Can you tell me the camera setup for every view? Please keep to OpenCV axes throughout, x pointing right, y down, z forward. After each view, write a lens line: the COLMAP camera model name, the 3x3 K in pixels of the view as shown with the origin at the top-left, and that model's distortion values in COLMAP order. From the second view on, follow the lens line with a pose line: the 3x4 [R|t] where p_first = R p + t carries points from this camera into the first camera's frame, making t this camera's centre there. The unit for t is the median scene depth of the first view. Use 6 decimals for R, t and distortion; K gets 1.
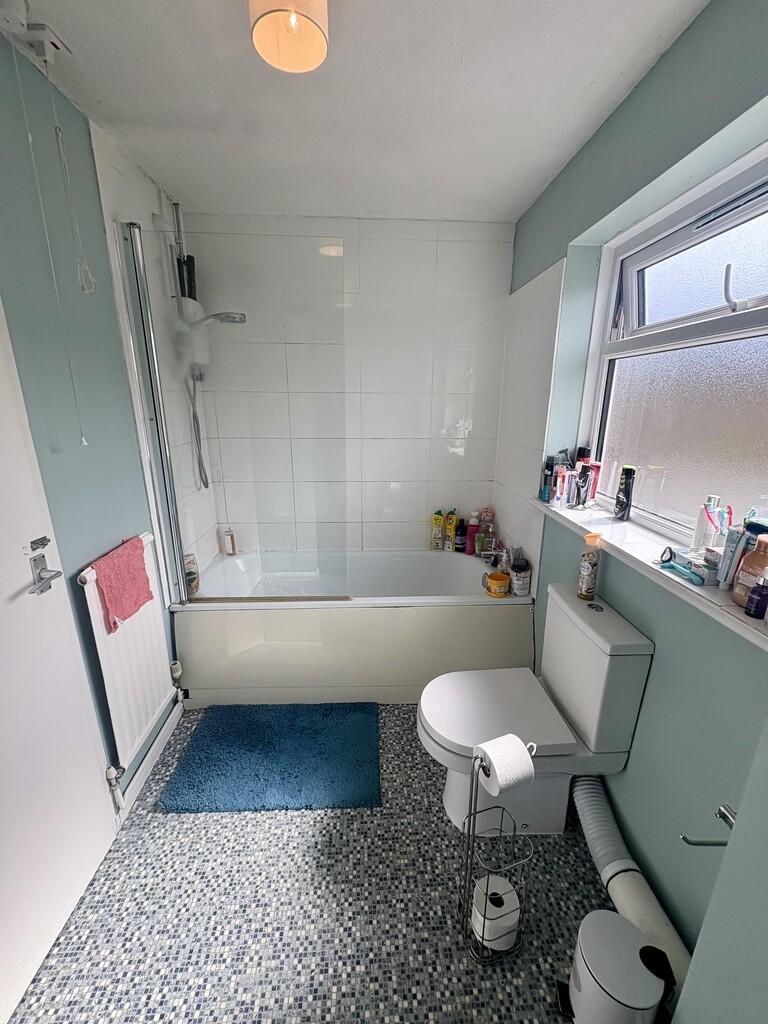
lens RADIAL K [[401.8, 0, 383.8], [0, 401.8, 508.9], [0, 0, 1]] dist [0.000544, 0.000145]
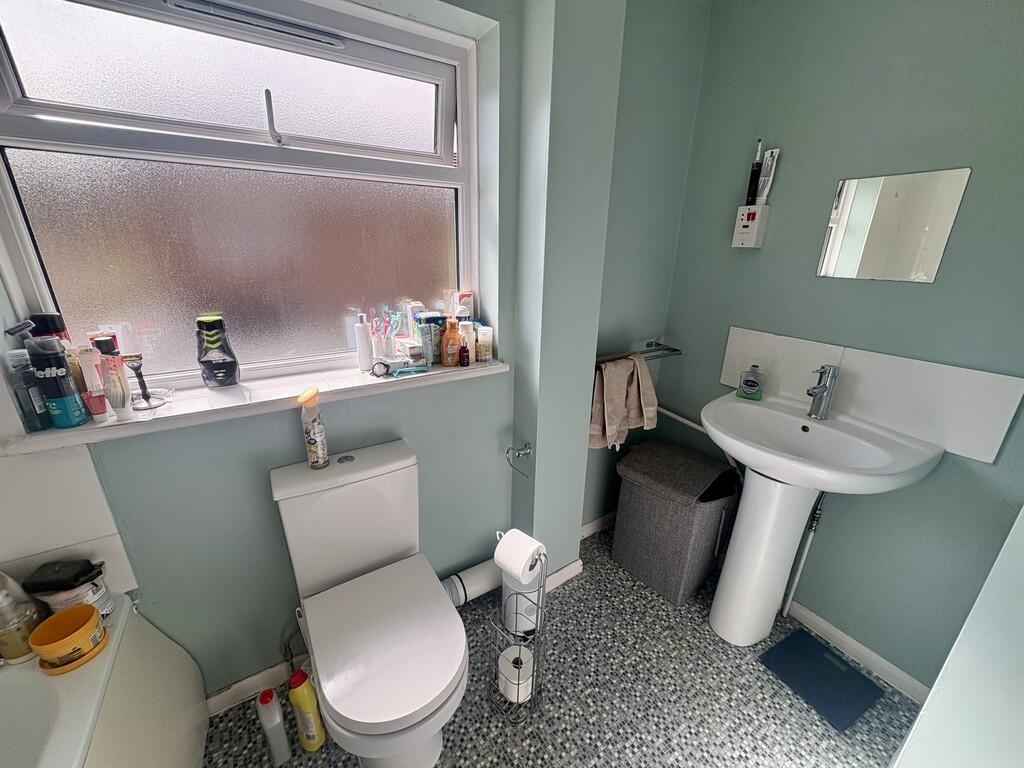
lens RADIAL K [[401.8, 0, 512.2], [0, 401.8, 386.2], [0, 0, 1]] dist [0.000544, 0.000145]
pose [[-0.485049, -0.294821, 0.823291, -0.429804], [0.216522, 0.871652, 0.439705, -0.260398], [-0.847258, 0.391539, -0.358959, 1.060650]]
